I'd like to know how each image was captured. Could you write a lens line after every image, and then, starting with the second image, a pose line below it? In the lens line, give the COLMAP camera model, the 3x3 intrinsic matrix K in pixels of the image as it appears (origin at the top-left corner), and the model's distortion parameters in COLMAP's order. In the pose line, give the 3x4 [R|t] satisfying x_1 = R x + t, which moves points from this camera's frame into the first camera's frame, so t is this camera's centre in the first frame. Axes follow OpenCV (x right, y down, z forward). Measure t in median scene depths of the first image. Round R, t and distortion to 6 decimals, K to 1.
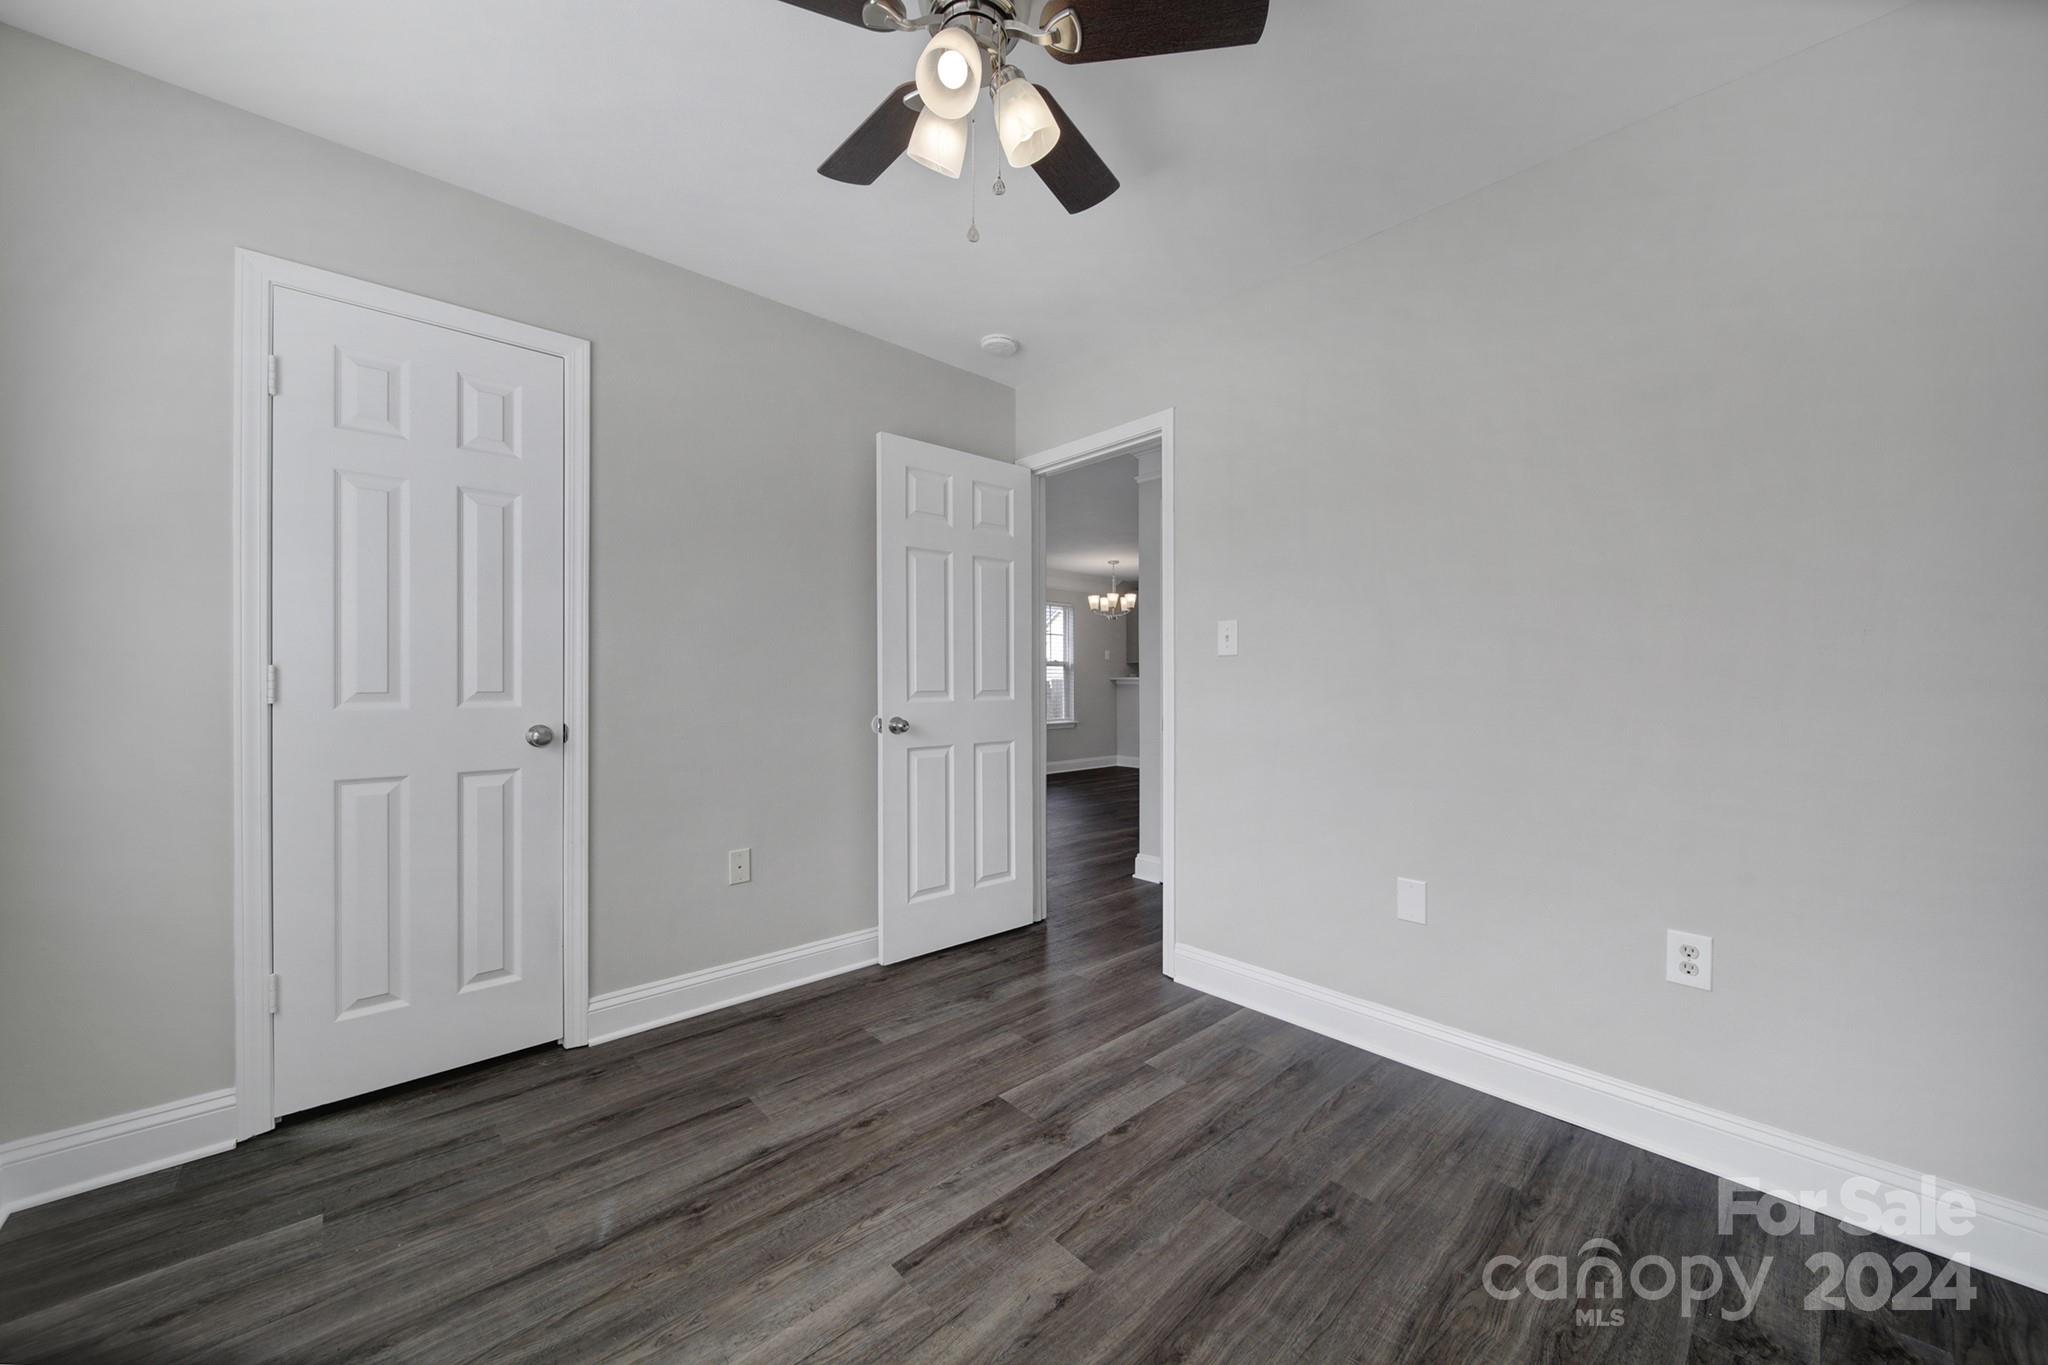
lens RADIAL K [[727.0, 0, 1026.8], [0, 727.0, 656.1], [0, 0, 1]] dist [0.000651, 0.000030]
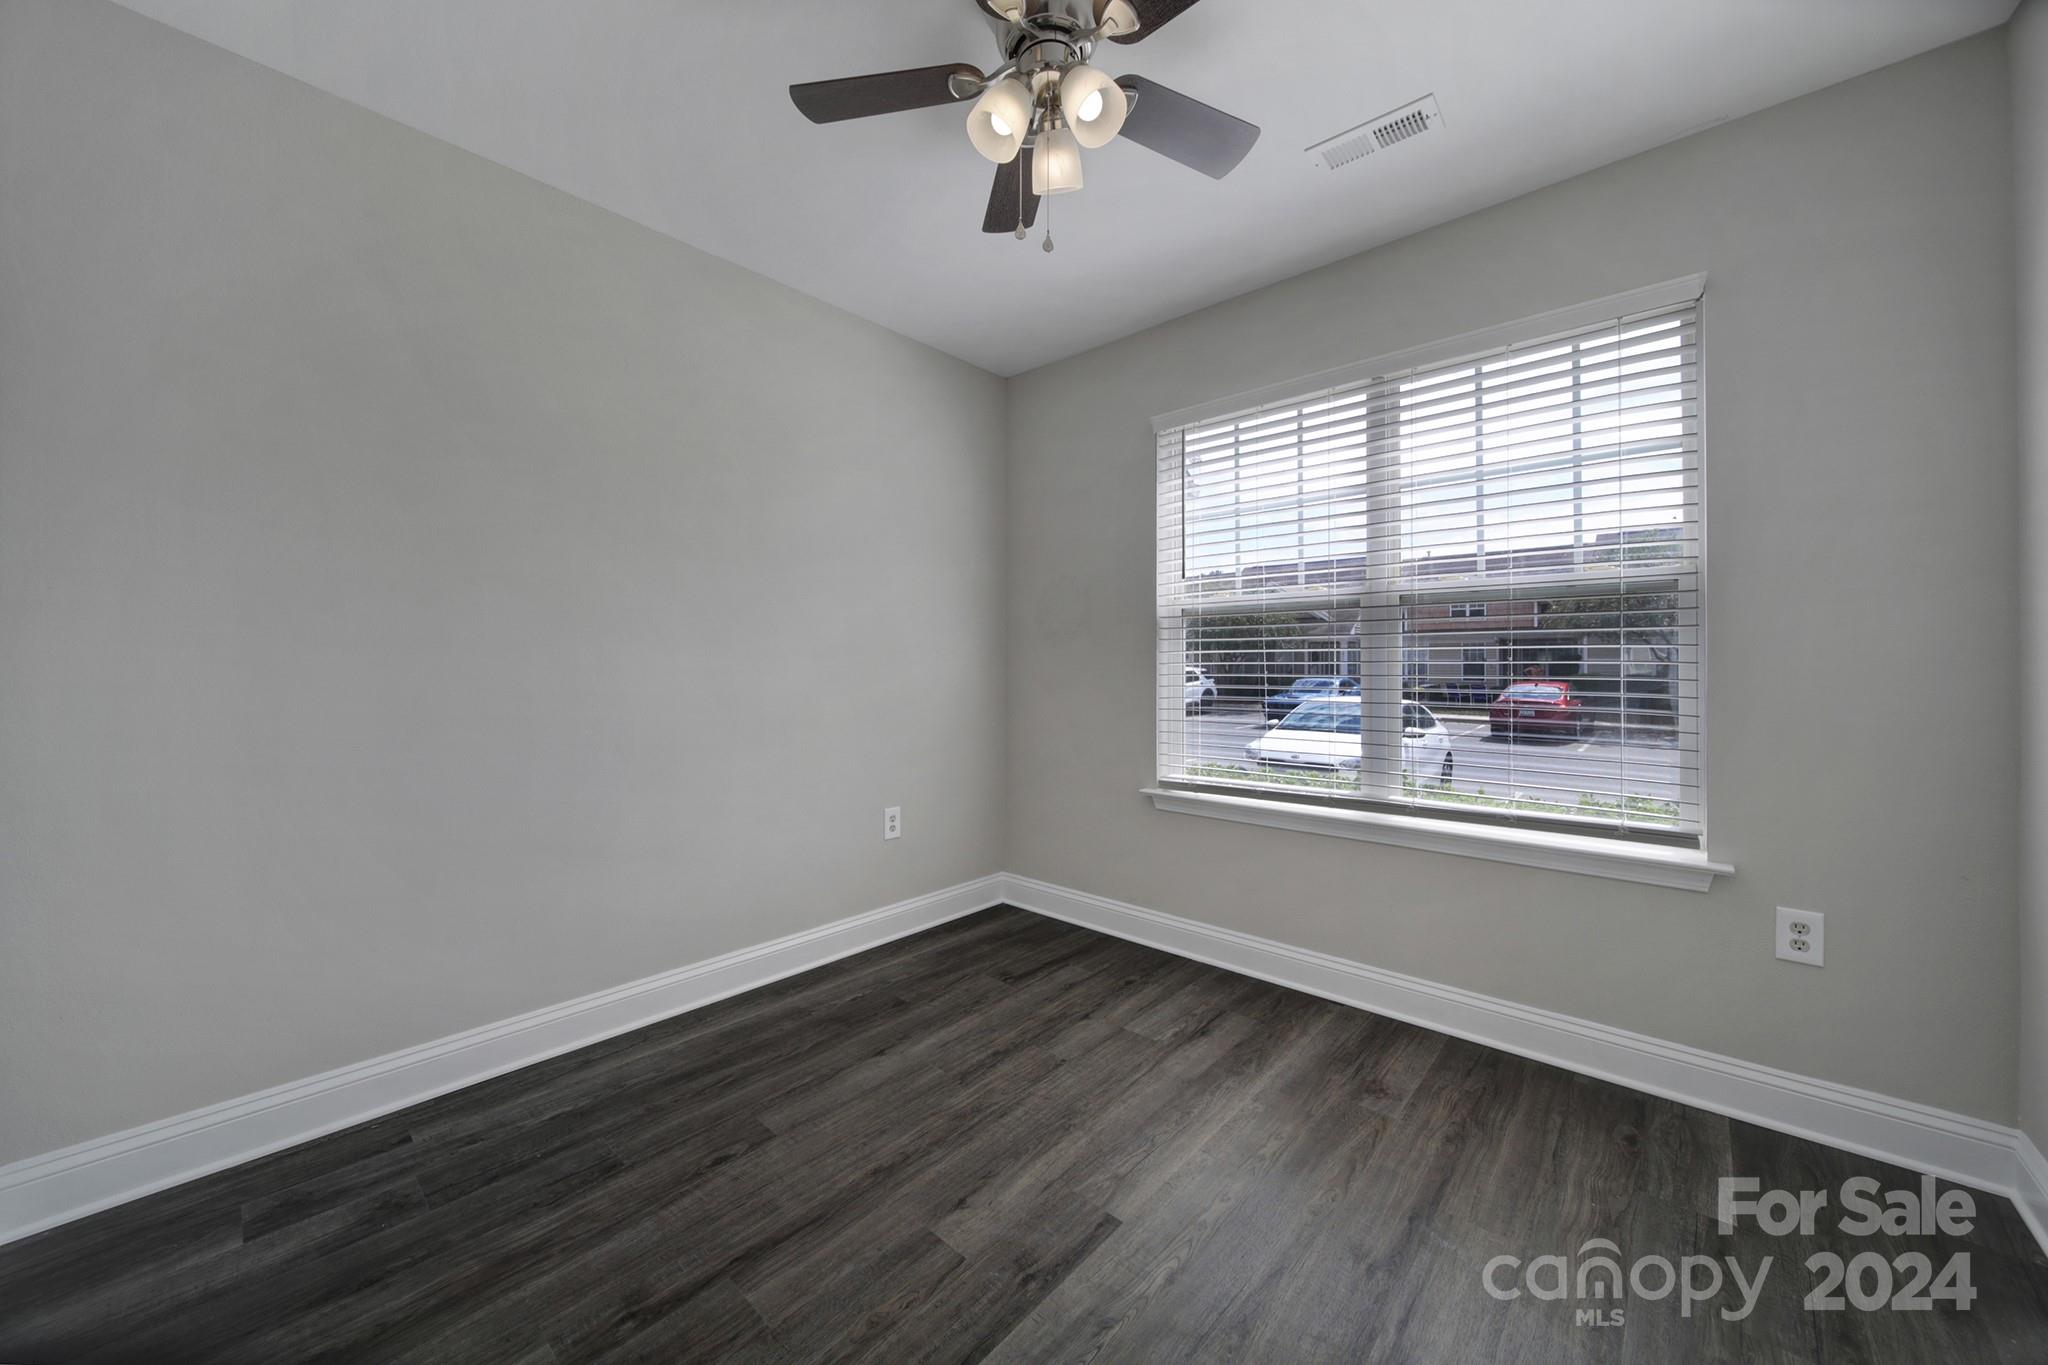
lens RADIAL K [[724.4, 0, 1022.8], [0, 724.4, 678.0], [0, 0, 1]] dist [-0.001822, -0.000400]
pose [[-0.994967, -0.004413, -0.100104, 0.063579], [-0.001387, 0.999540, -0.030281, 0.082808], [0.100192, -0.029990, -0.994516, 1.988278]]
